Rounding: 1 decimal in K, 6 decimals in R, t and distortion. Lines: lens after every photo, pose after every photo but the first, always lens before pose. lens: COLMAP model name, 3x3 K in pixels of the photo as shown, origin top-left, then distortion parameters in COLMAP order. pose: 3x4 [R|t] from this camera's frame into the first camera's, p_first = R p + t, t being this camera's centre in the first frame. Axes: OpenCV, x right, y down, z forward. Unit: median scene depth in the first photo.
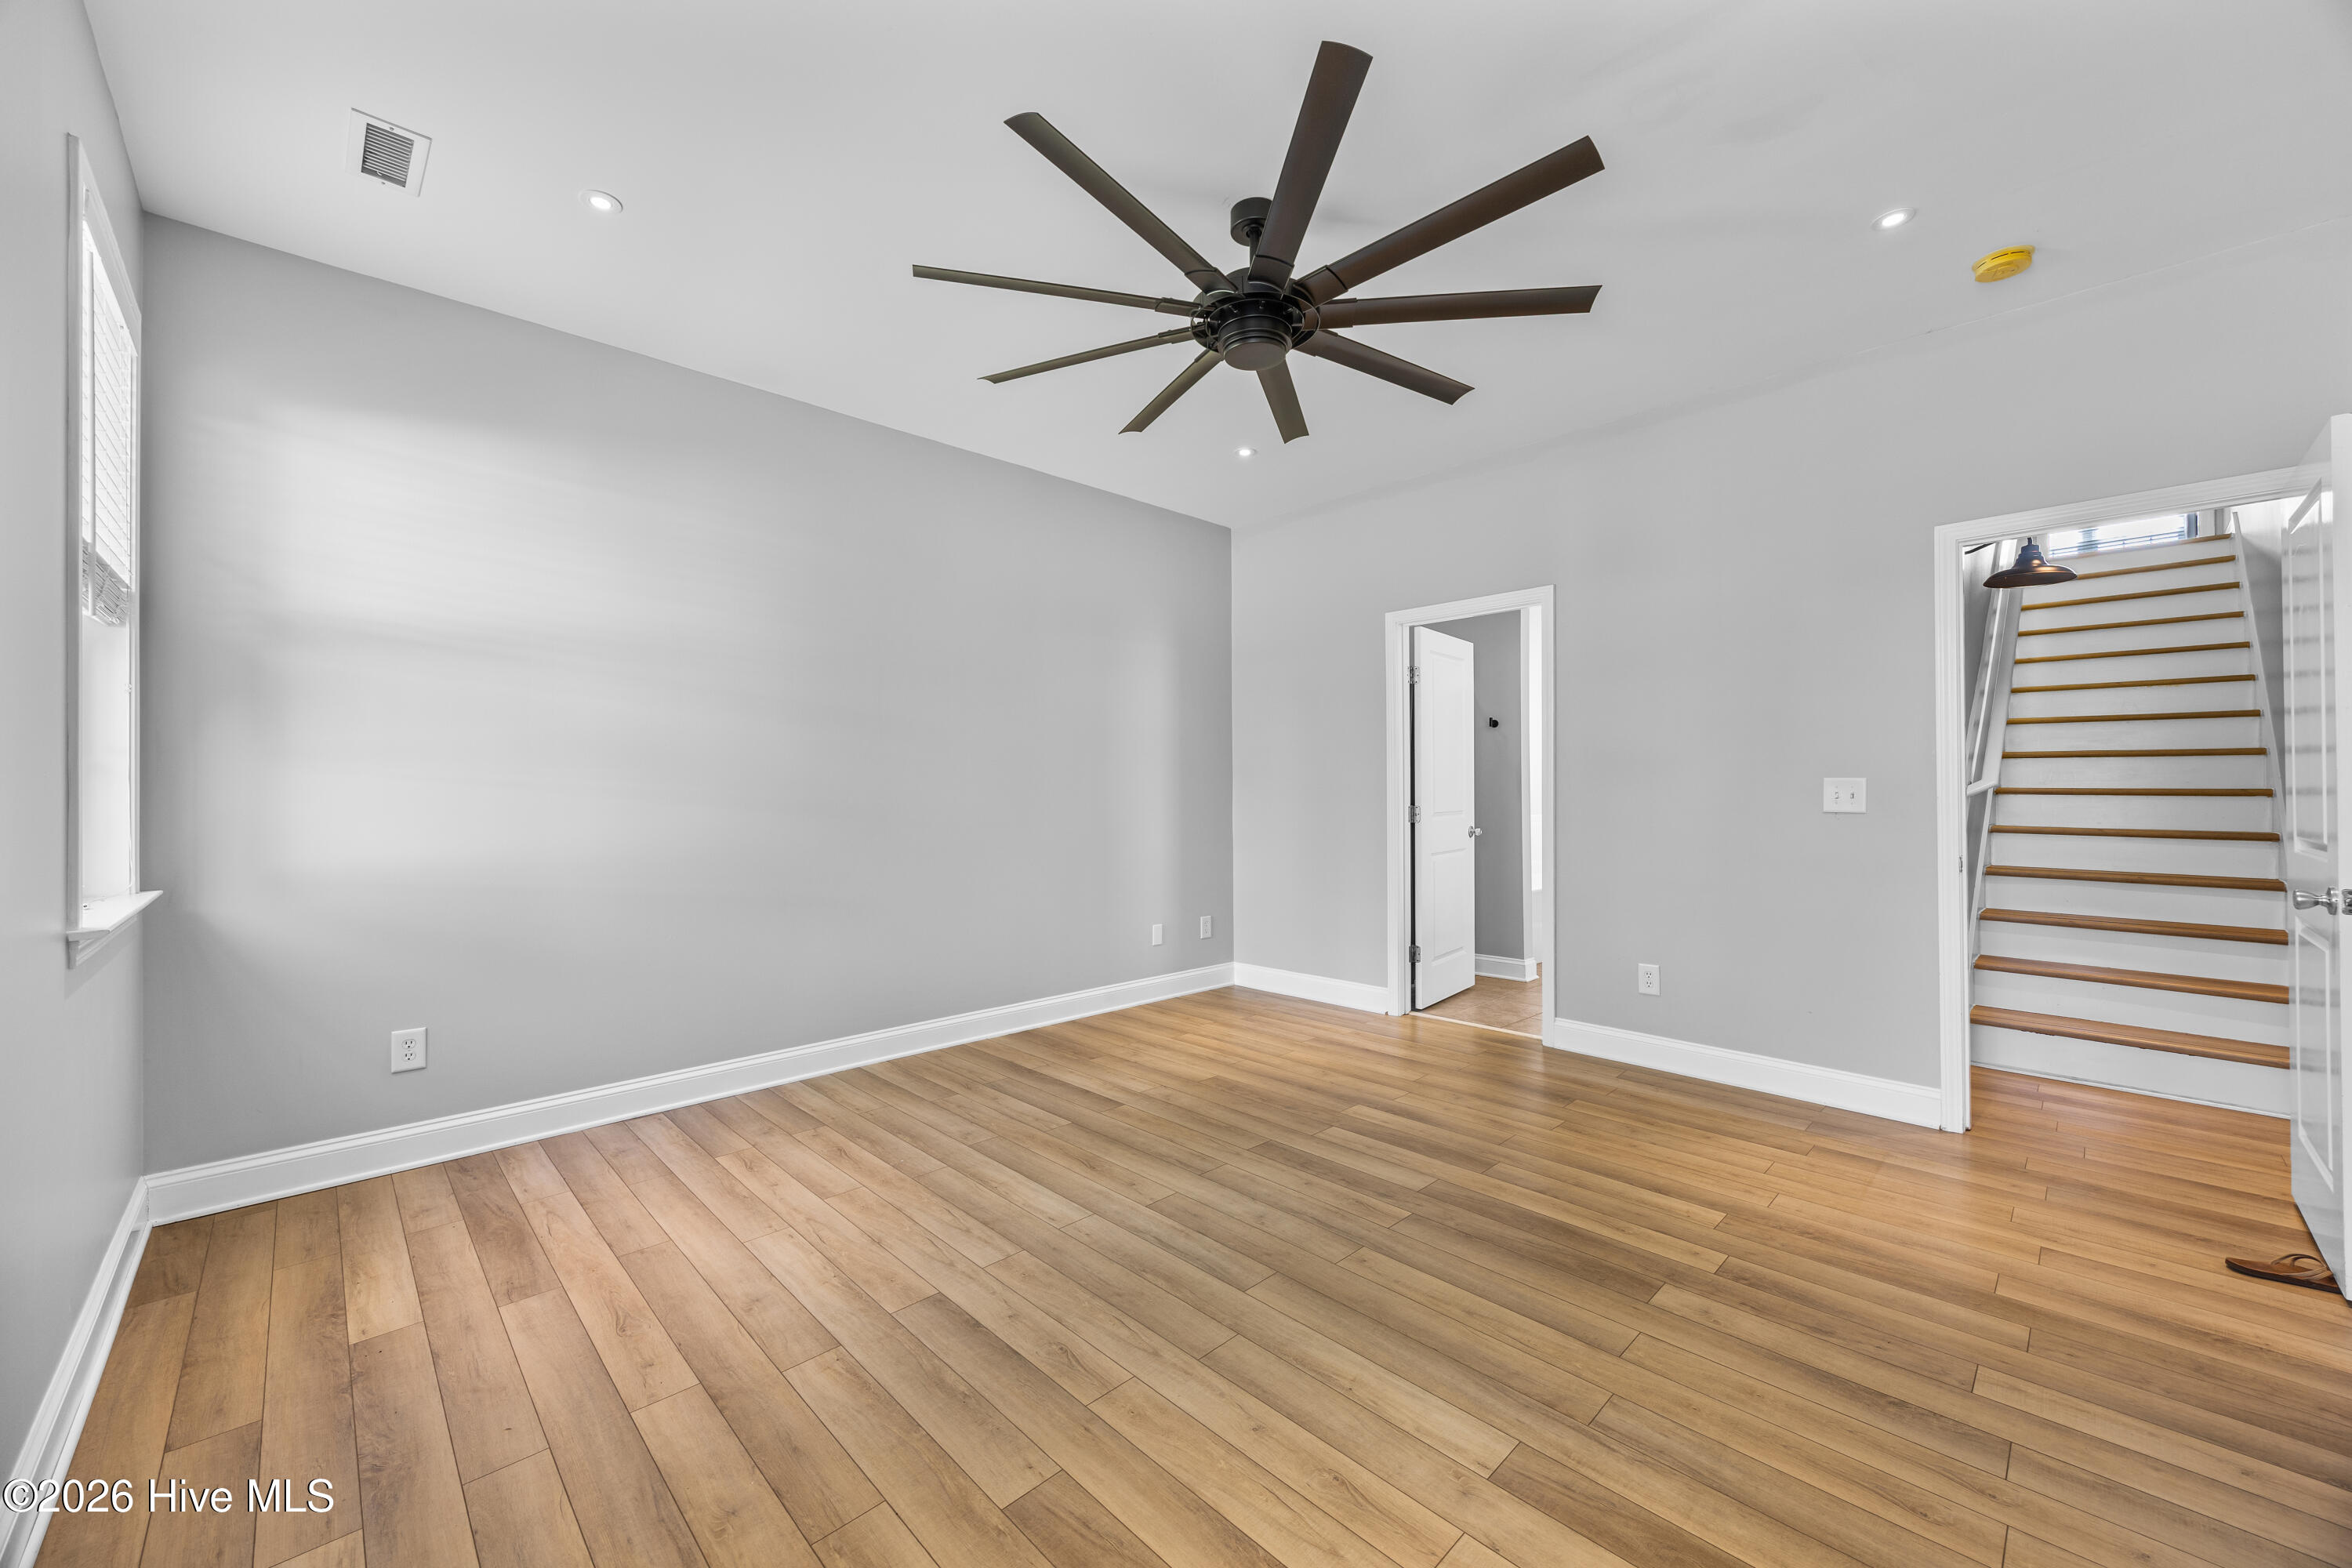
lens RADIAL K [[900.5, 0, 1167.2], [0, 900.5, 784.9], [0, 0, 1]] dist [-0.001343, 0.000492]
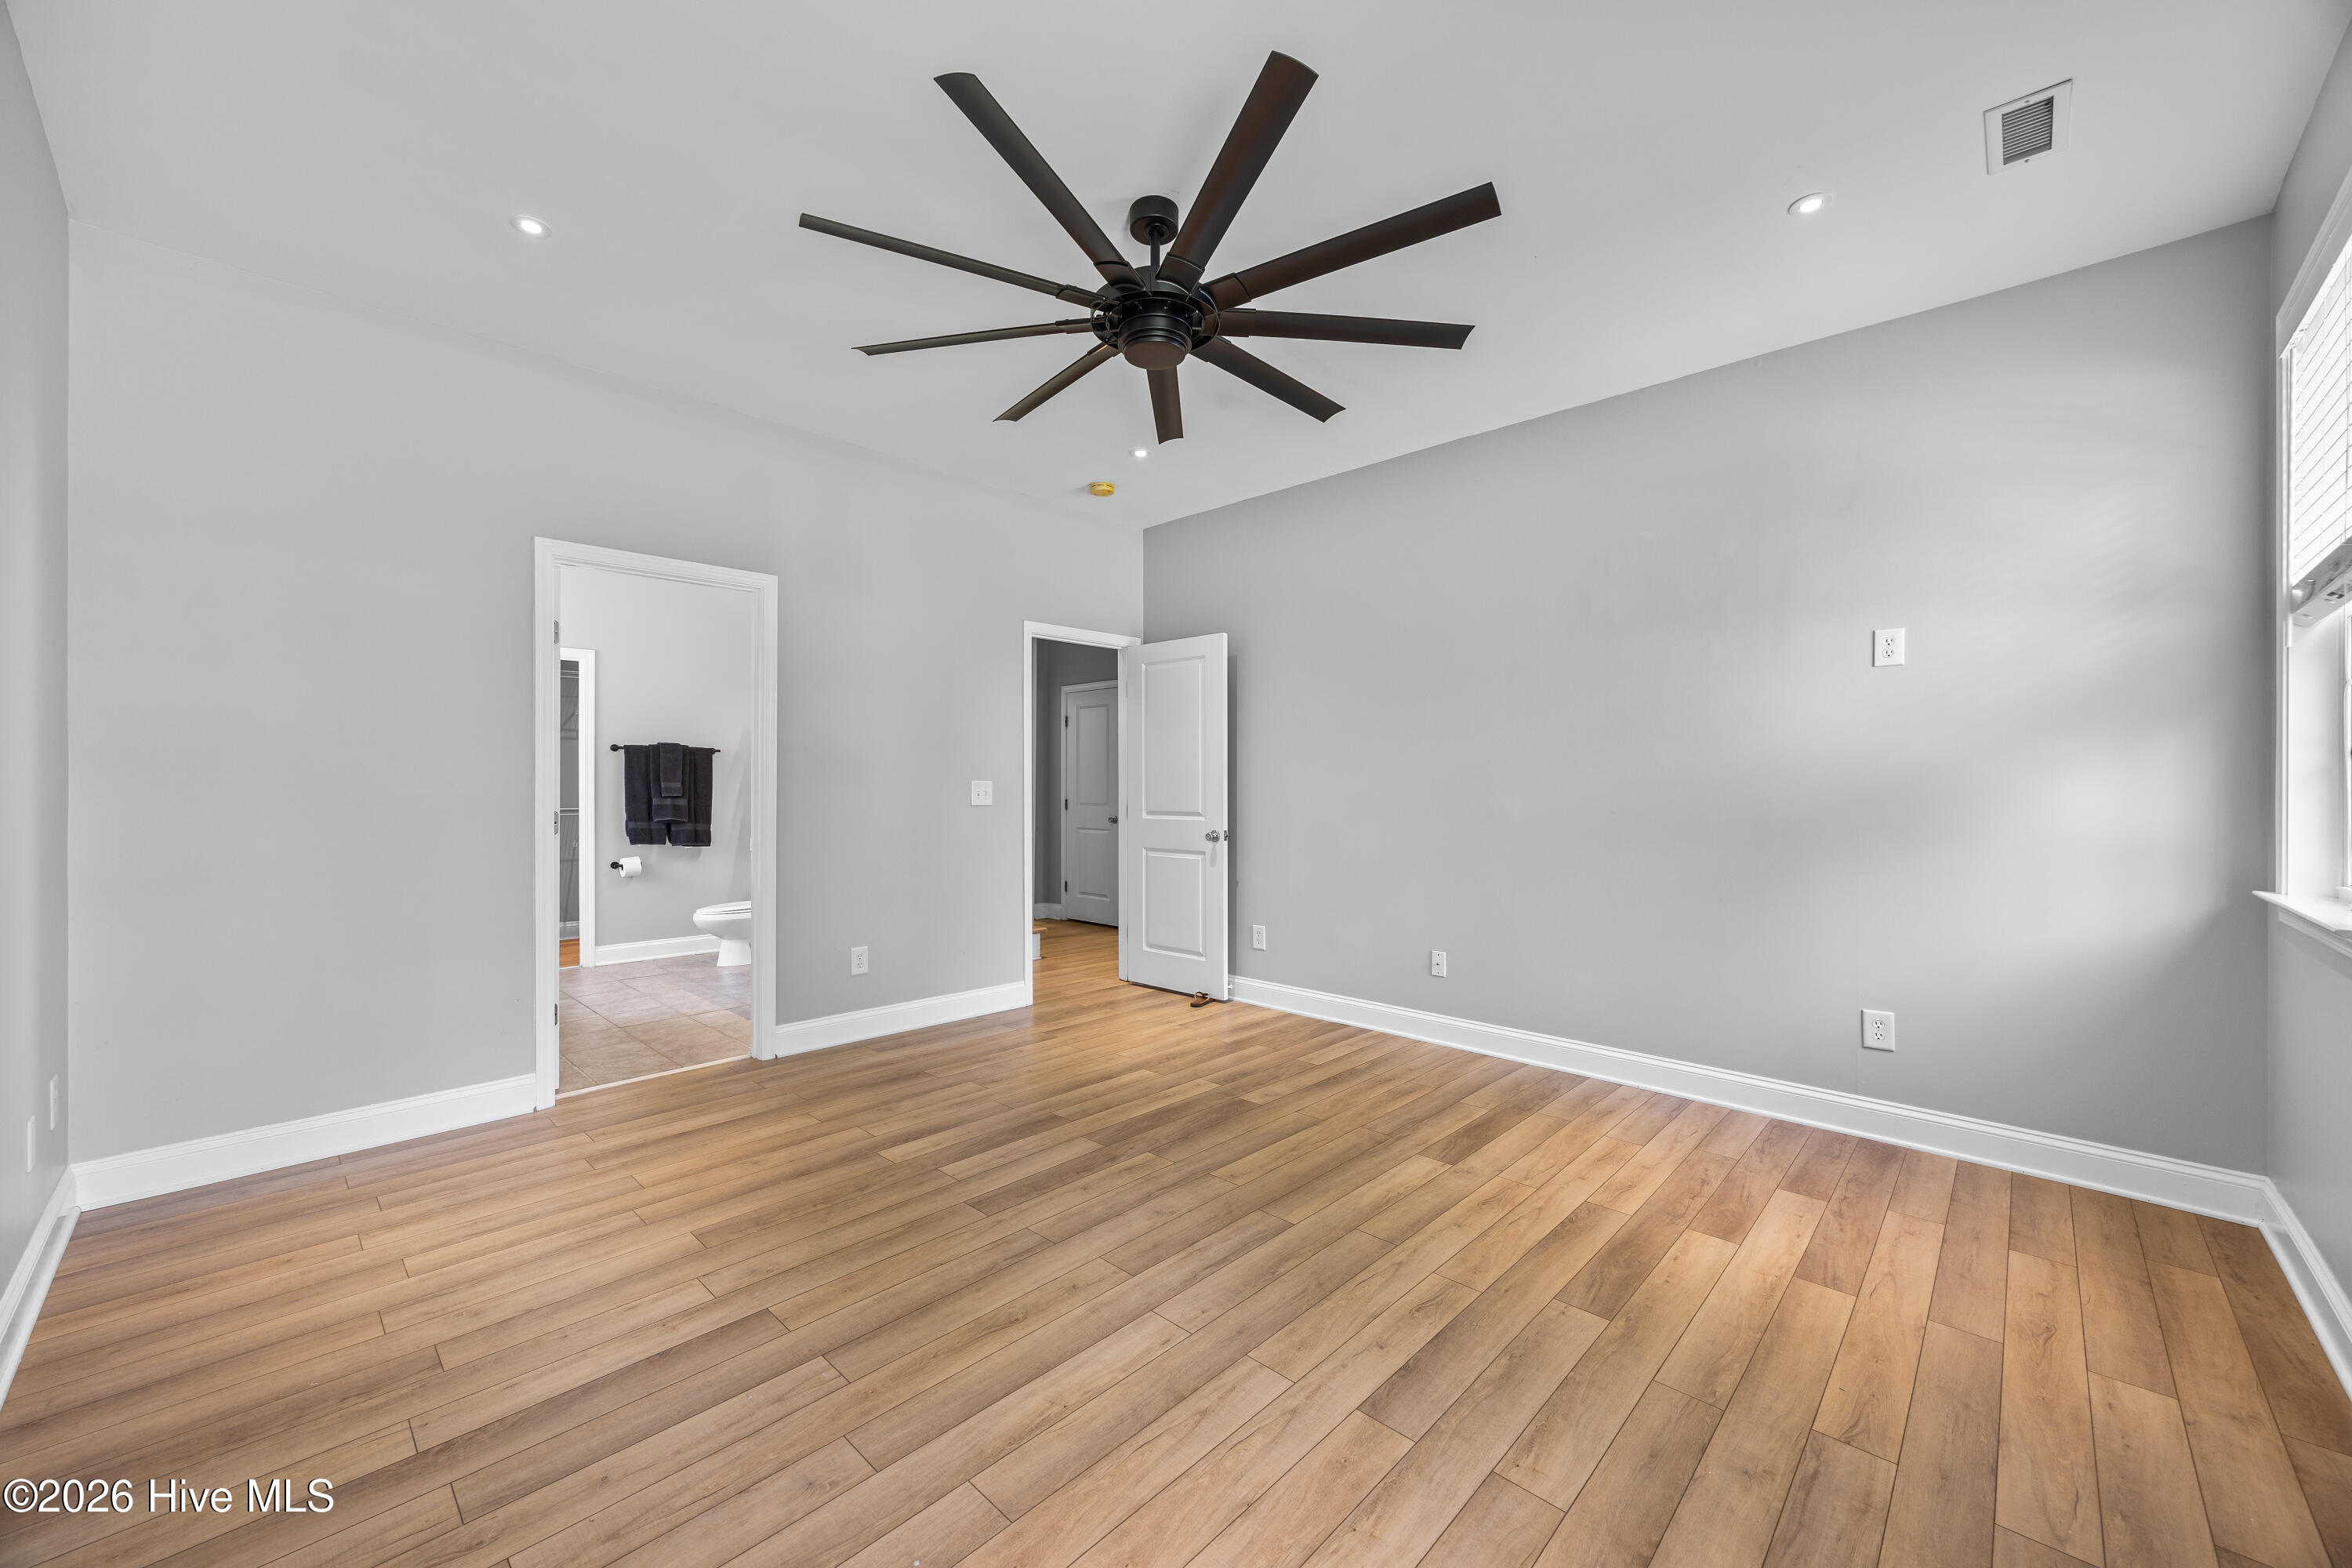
lens RADIAL K [[900.5, 0, 1167.2], [0, 900.5, 784.9], [0, 0, 1]] dist [-0.001343, 0.000492]
pose [[-0.040356, 0.005083, 0.999172, -0.890614], [-0.006562, 0.999964, -0.005352, 0.005318], [-0.999164, -0.006772, -0.040321, 1.014997]]
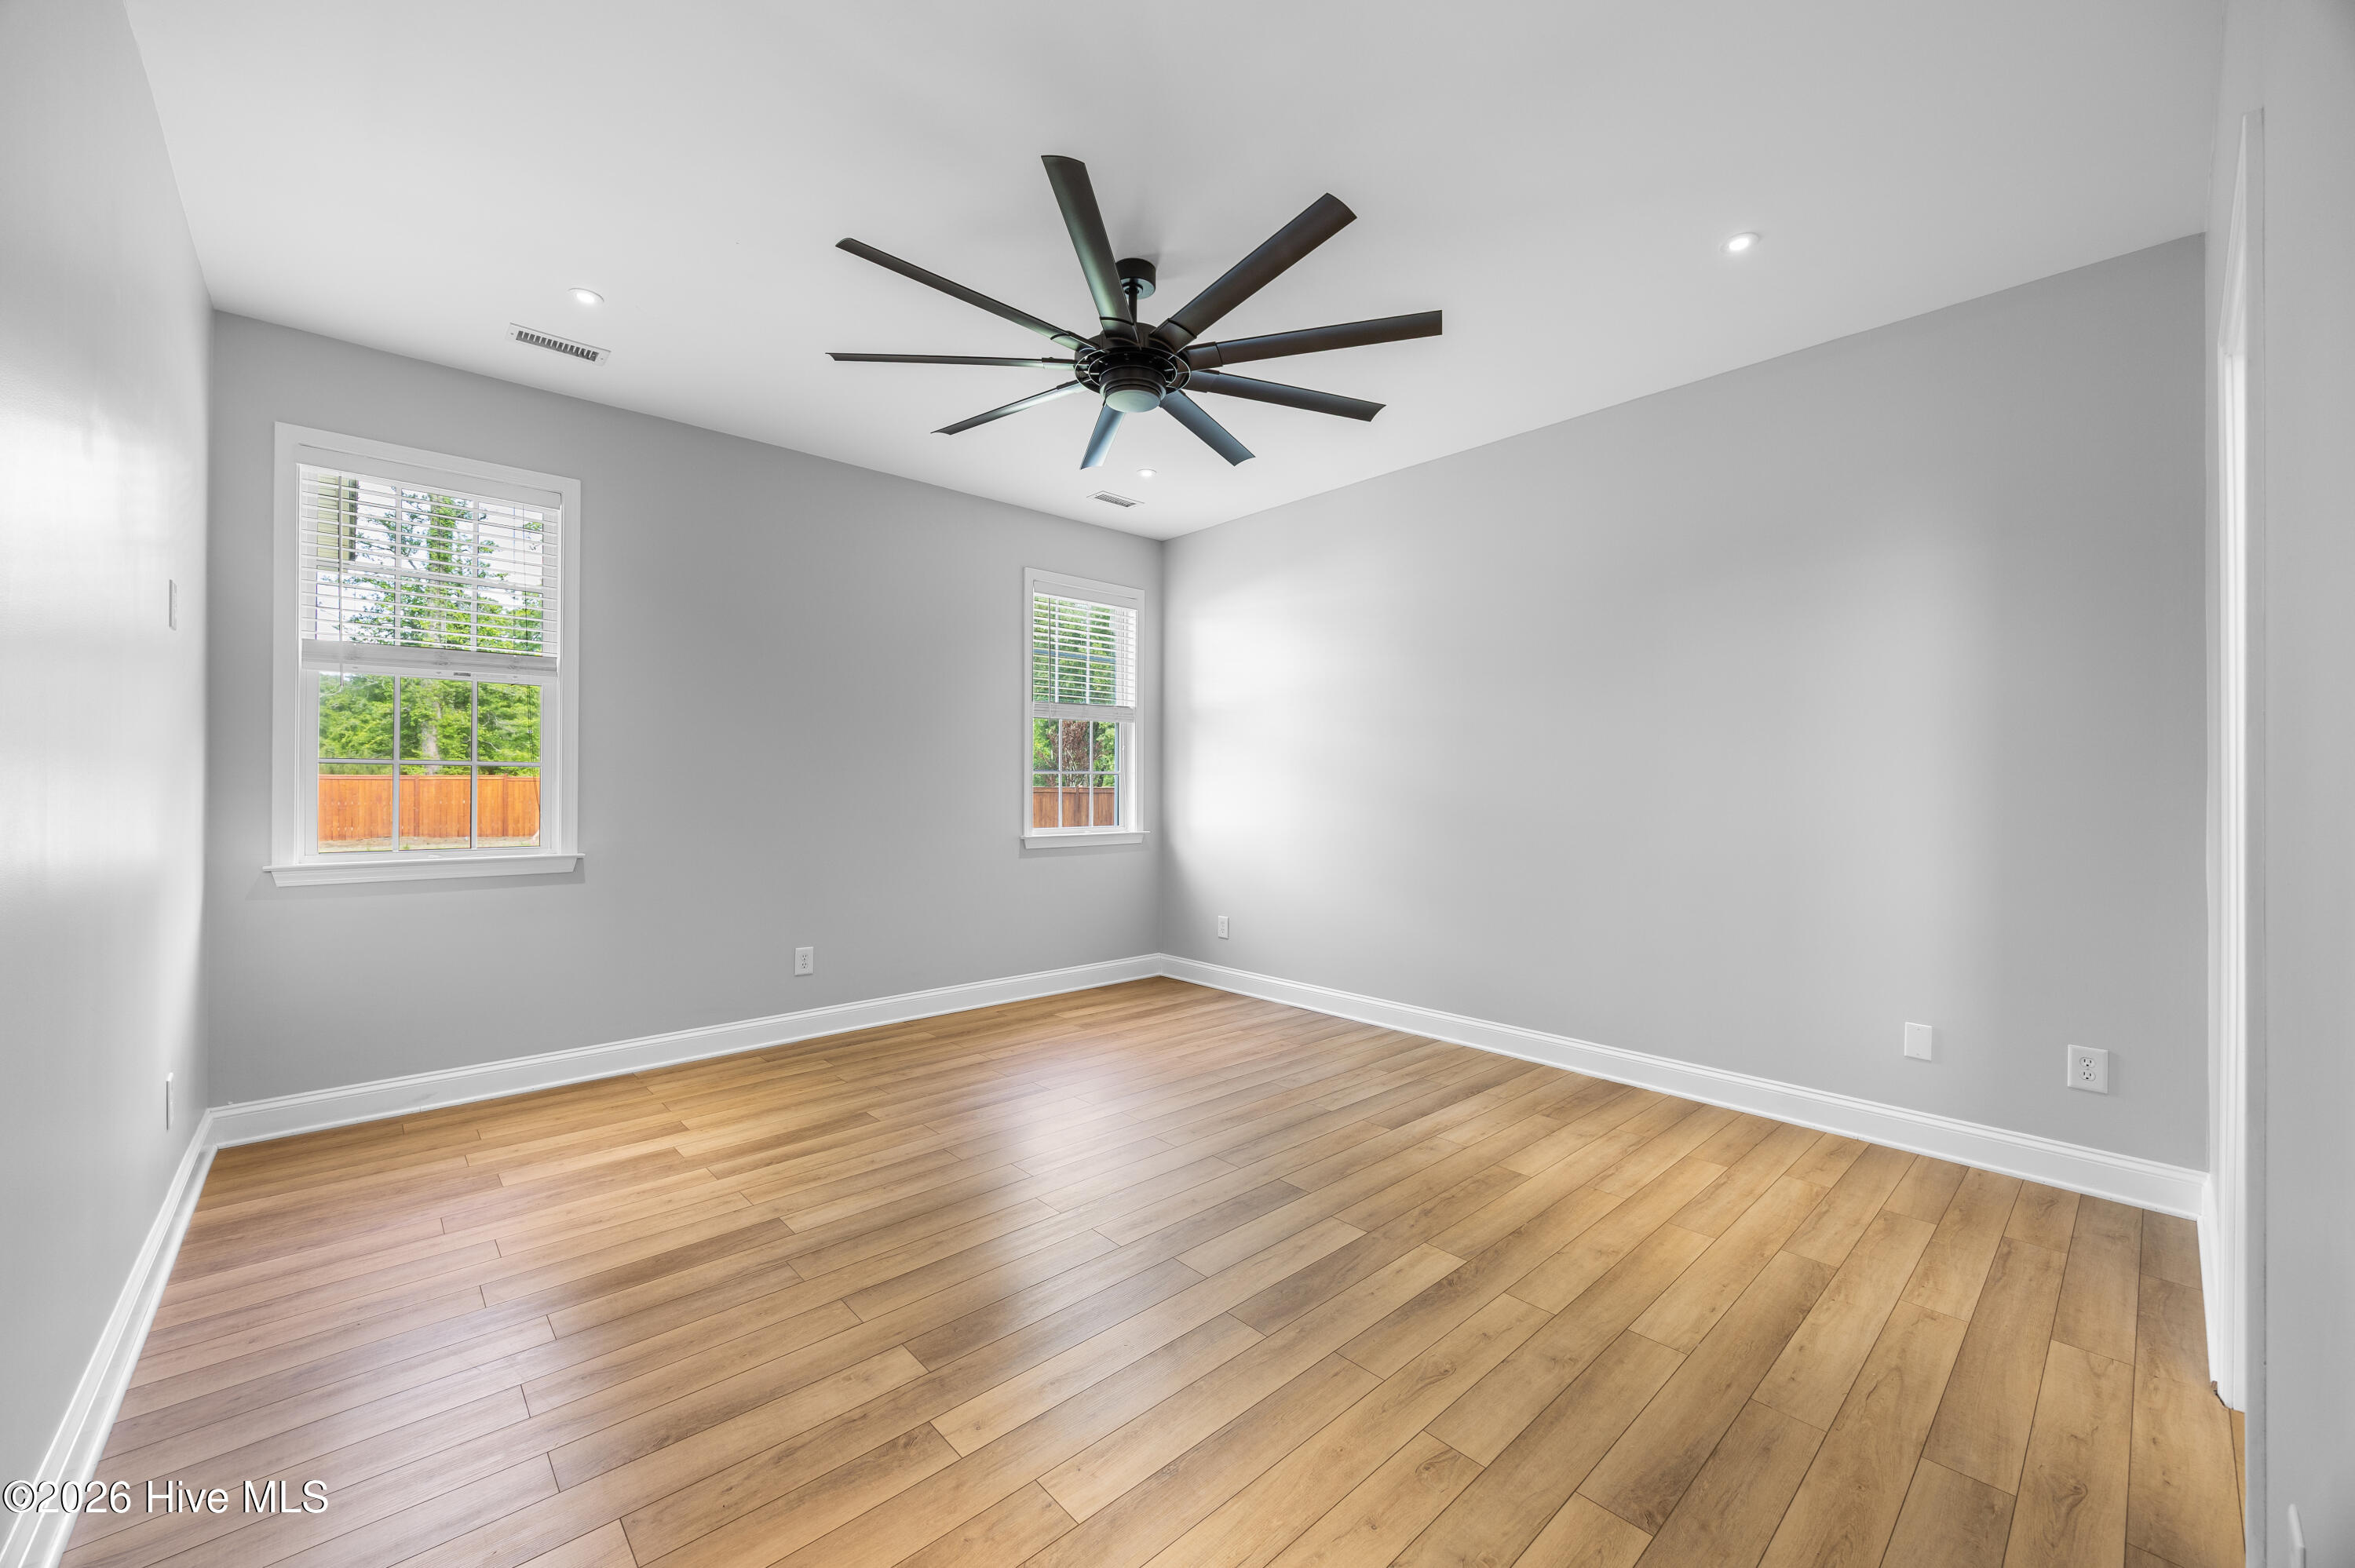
lens RADIAL K [[901.6, 0, 1168.7], [0, 901.6, 784.9], [0, 0, 1]] dist [-0.001343, 0.000492]
pose [[-0.026477, -0.001631, -0.999648, 1.193404], [0.001325, 0.999998, -0.001667, -0.000642], [0.999649, -0.001369, -0.026474, 1.064566]]
